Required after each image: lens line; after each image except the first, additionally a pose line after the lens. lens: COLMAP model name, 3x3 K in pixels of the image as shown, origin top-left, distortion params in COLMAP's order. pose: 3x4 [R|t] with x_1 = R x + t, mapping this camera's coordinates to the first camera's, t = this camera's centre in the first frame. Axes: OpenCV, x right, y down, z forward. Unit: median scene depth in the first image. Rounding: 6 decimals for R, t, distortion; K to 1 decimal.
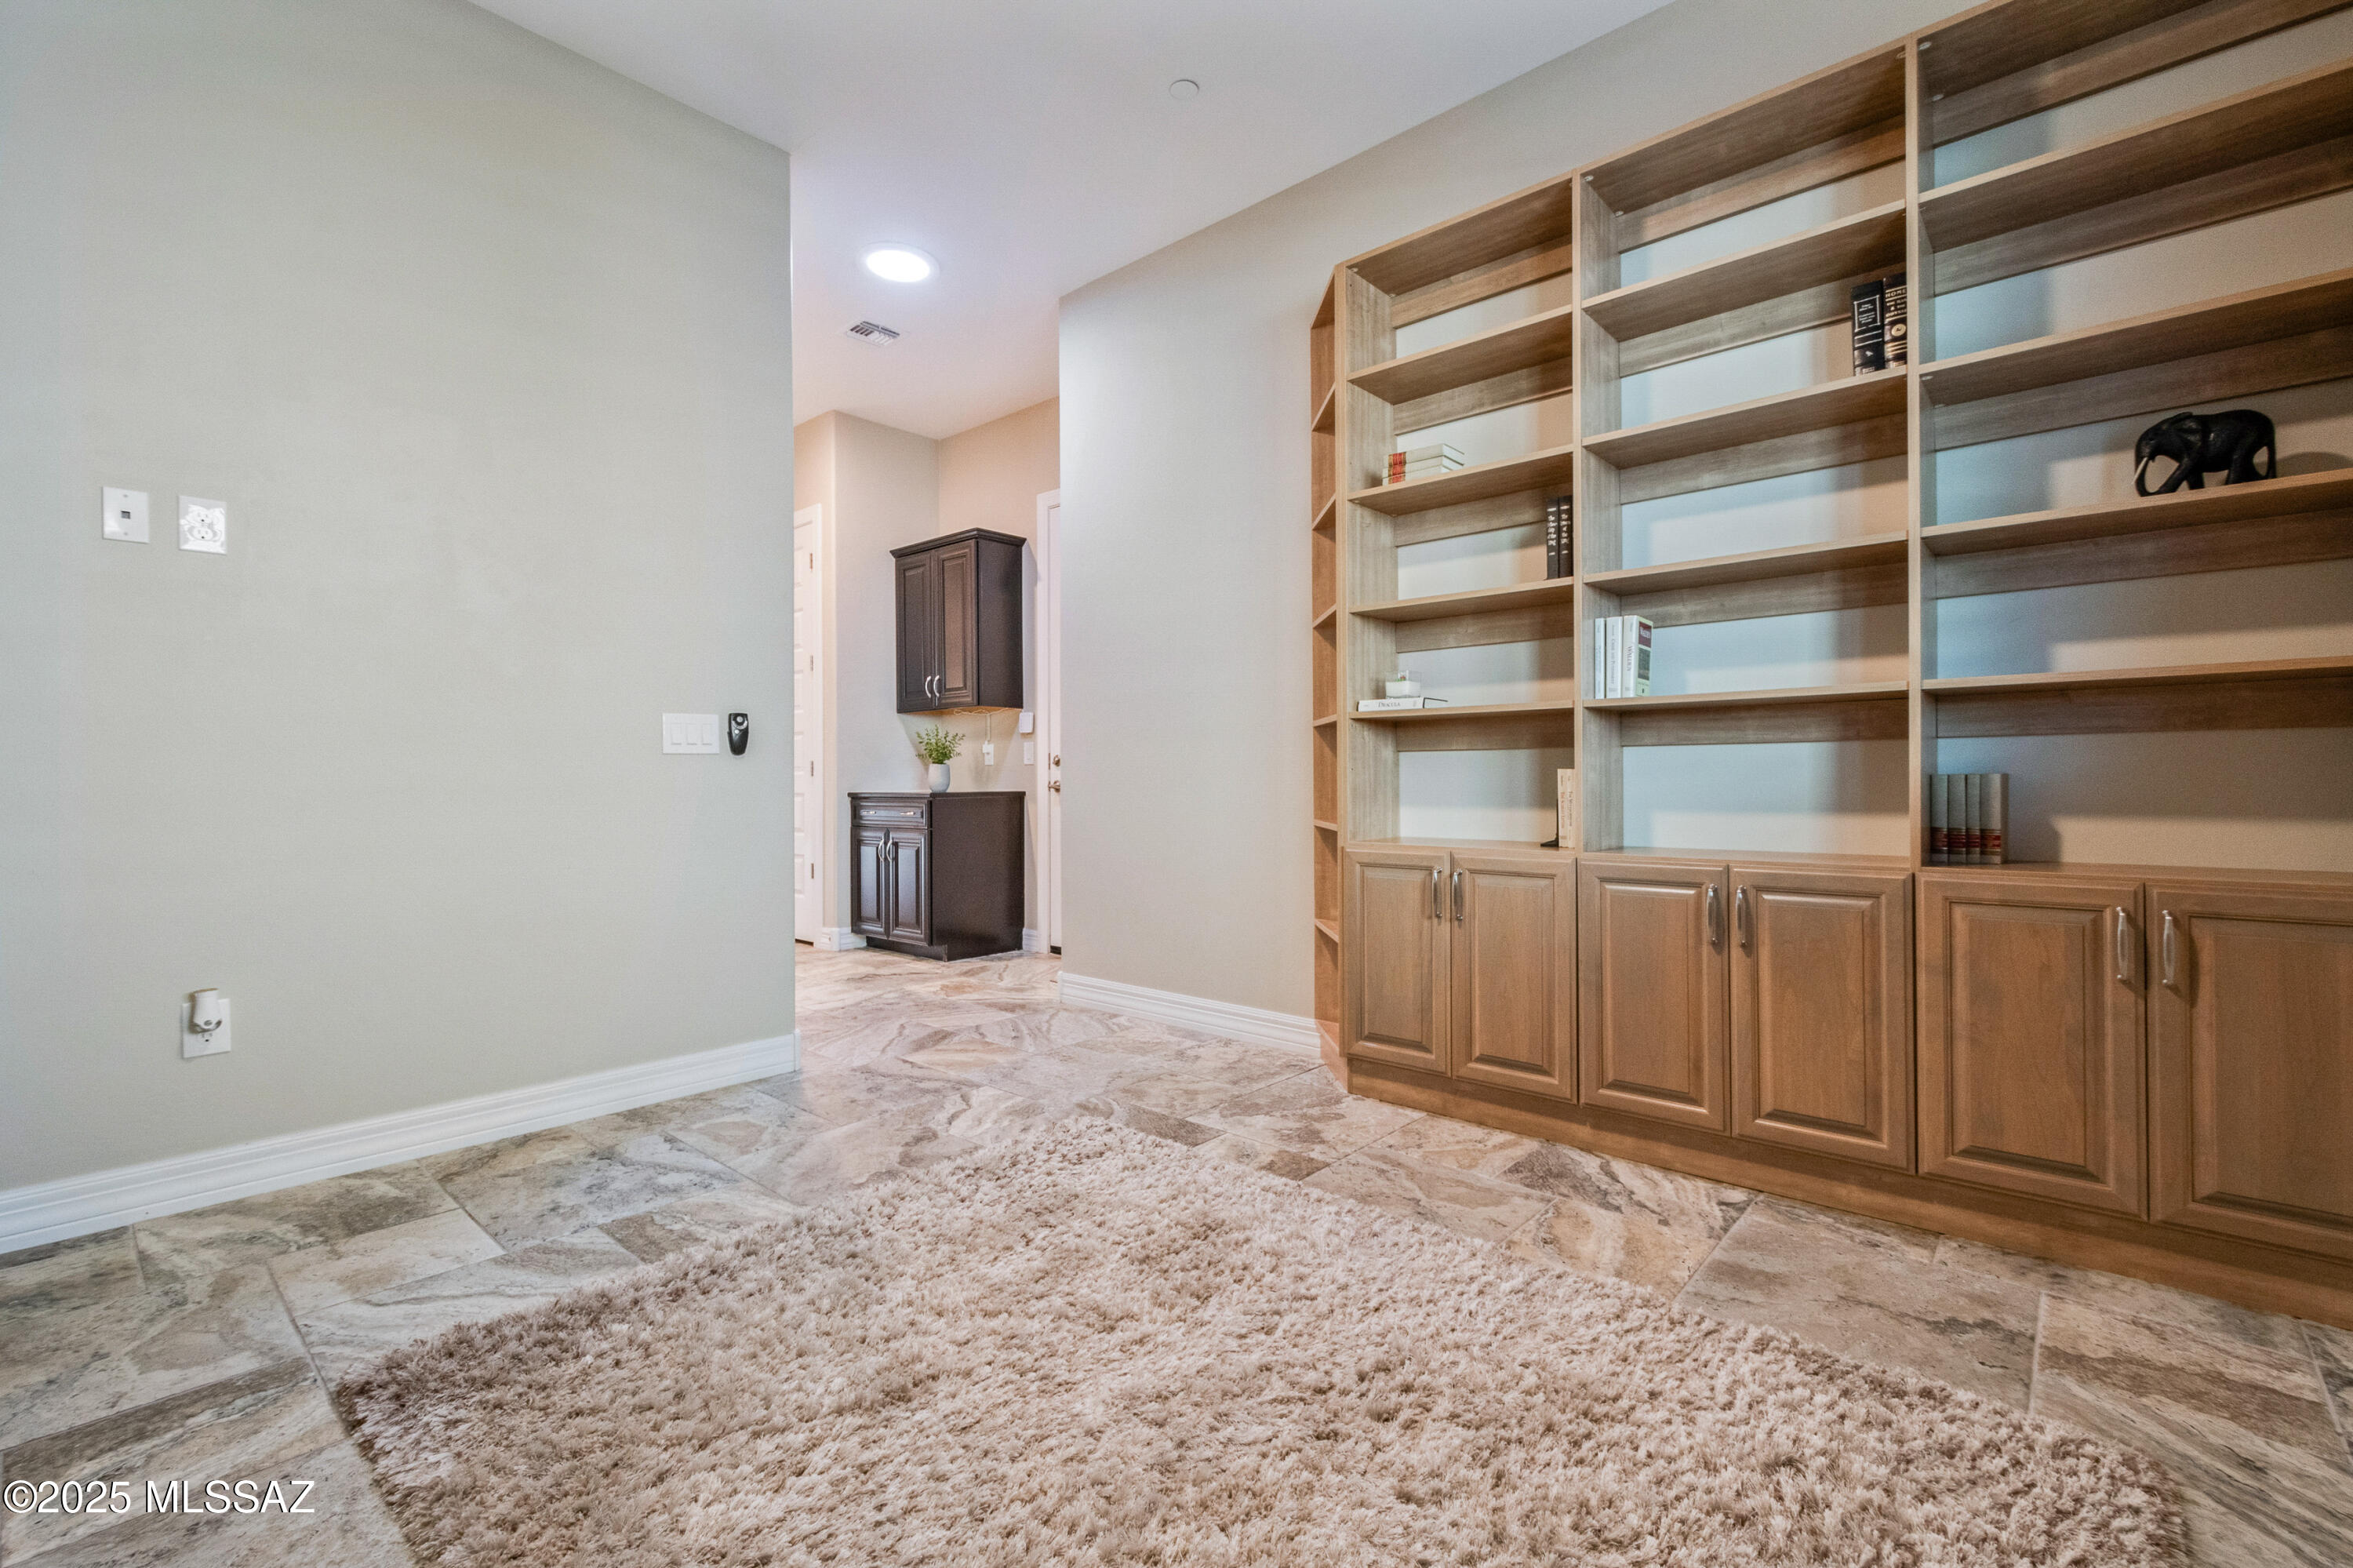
lens RADIAL K [[1065.2, 0, 1176.7], [0, 1065.2, 780.0], [0, 0, 1]] dist [0.016118, -0.000352]
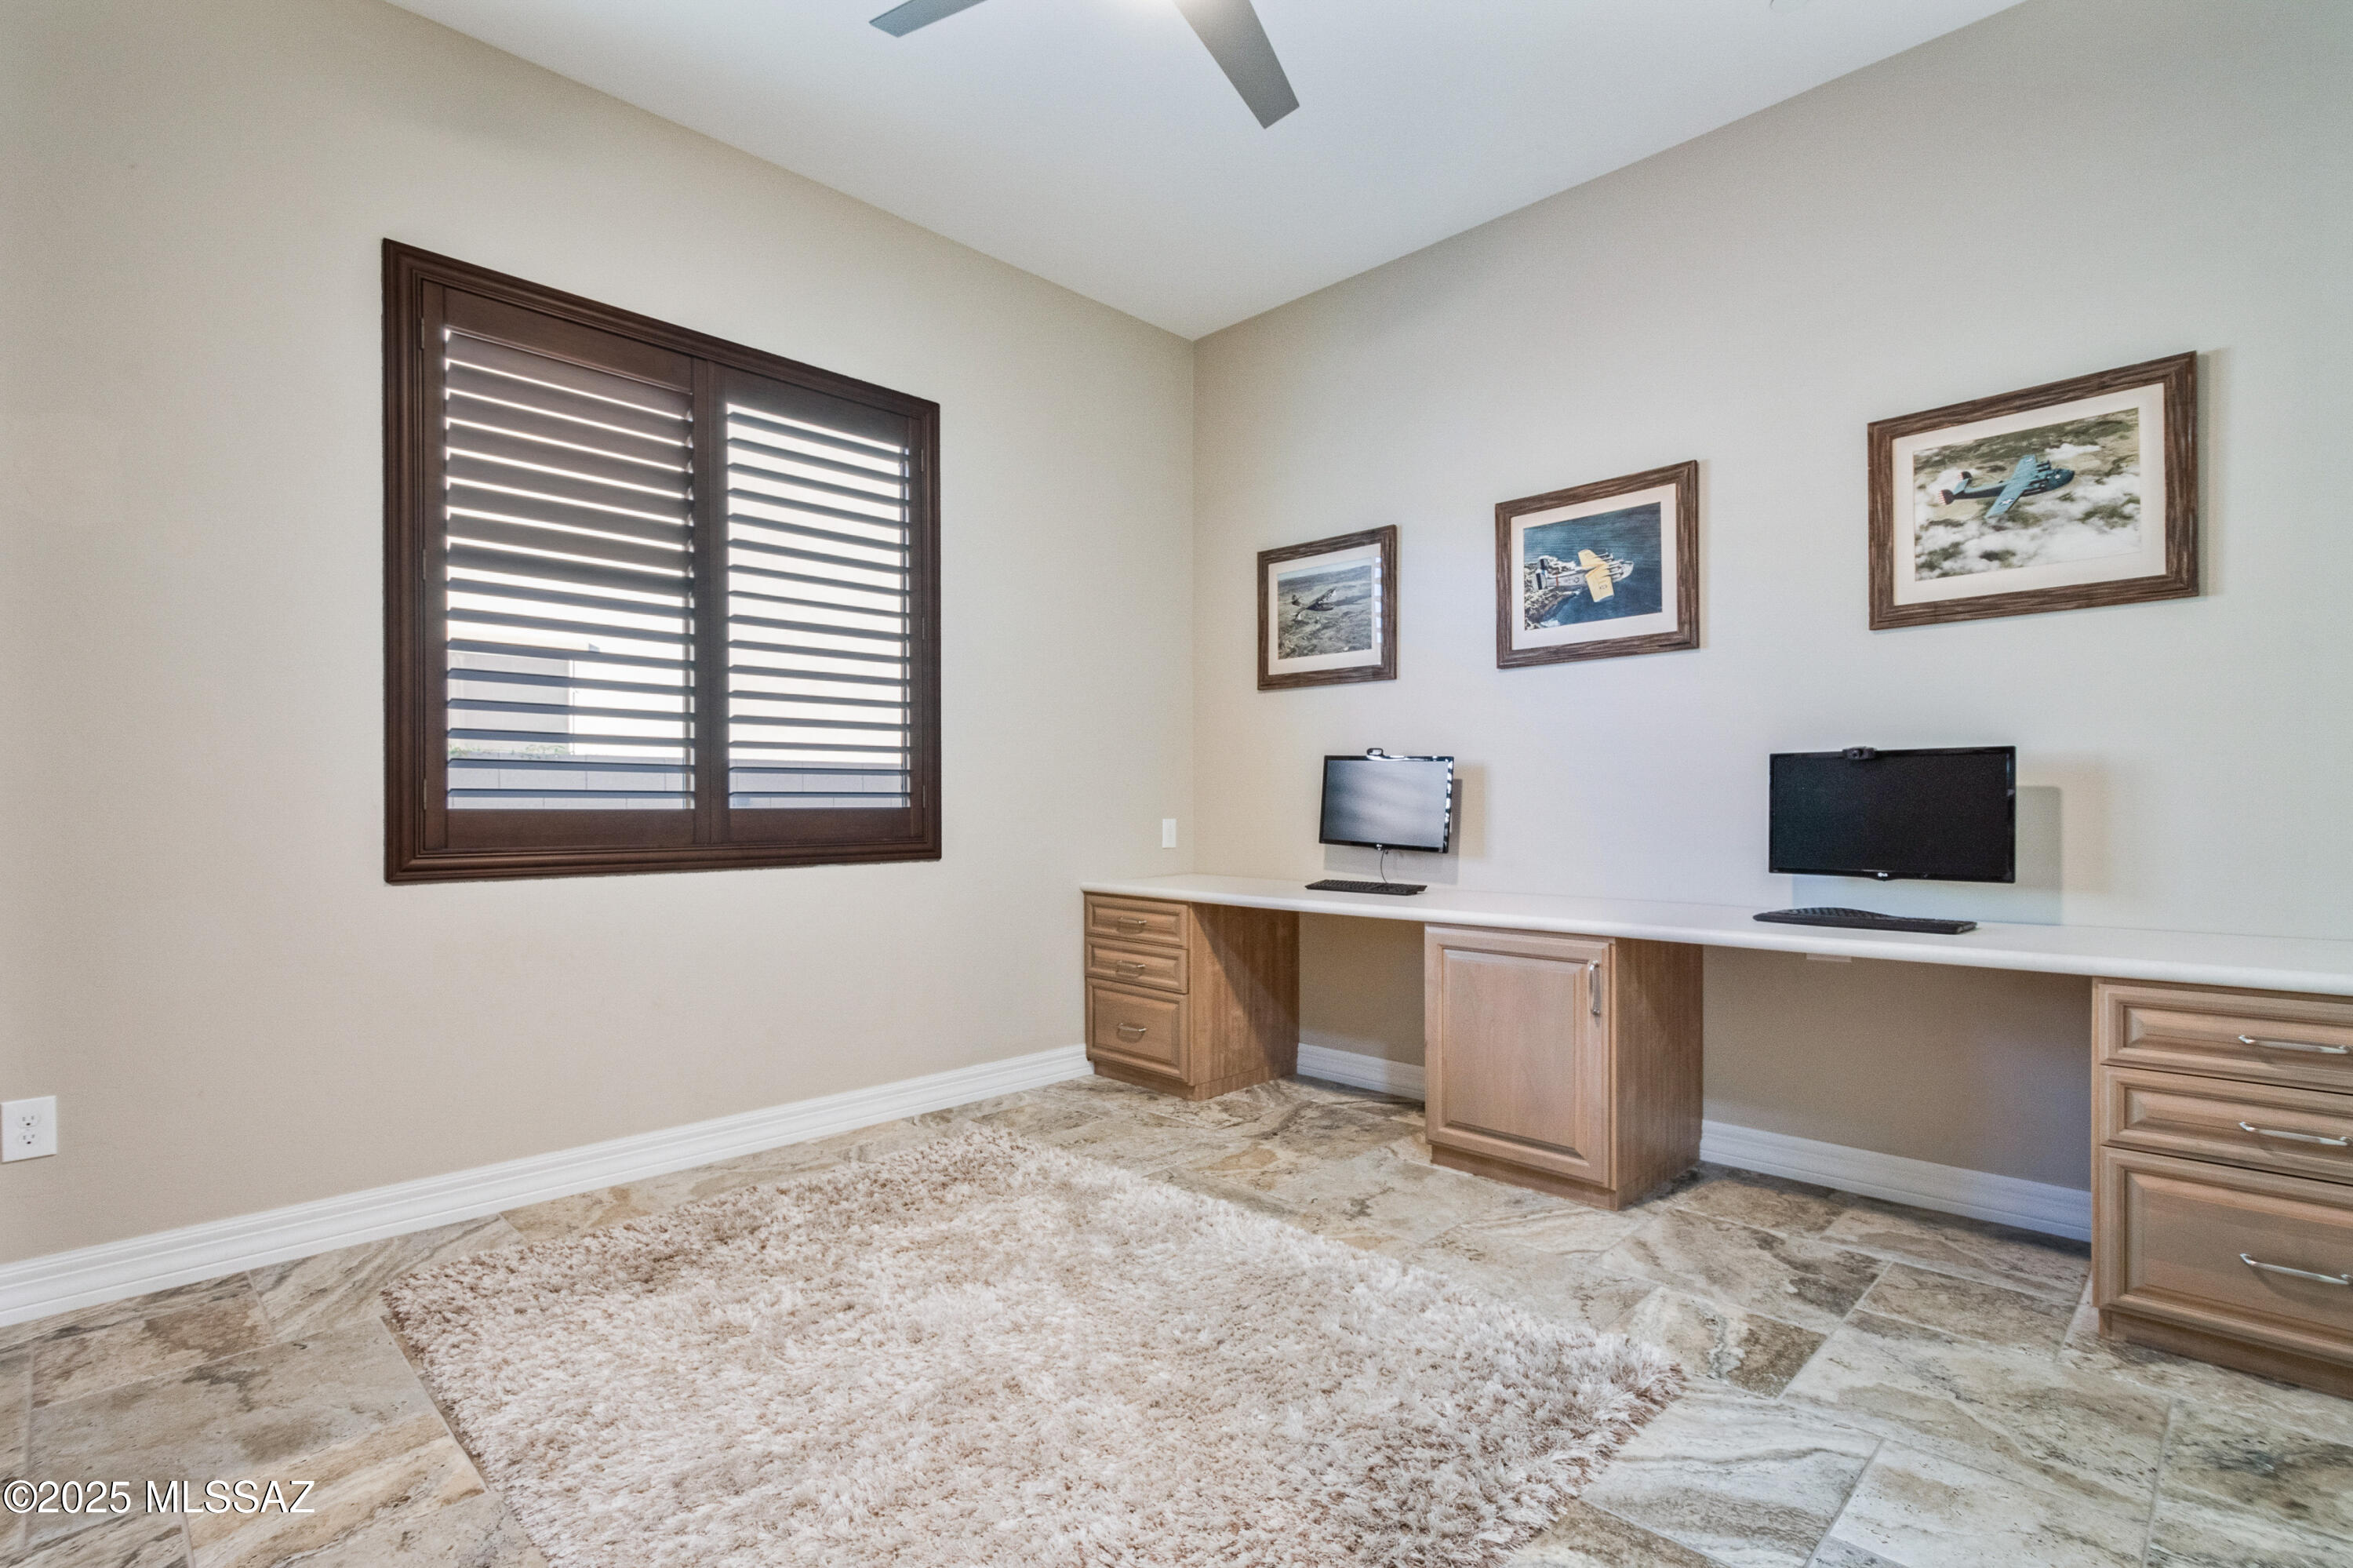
lens RADIAL K [[1087.7, 0, 1176.6], [0, 1087.7, 795.6], [0, 0, 1]] dist [0.003820, 0.000759]
pose [[-0.998996, 0.010833, 0.043470, -0.248737], [0.010622, 0.999931, -0.005073, -0.052693], [-0.043522, -0.004607, -0.999042, 1.879207]]
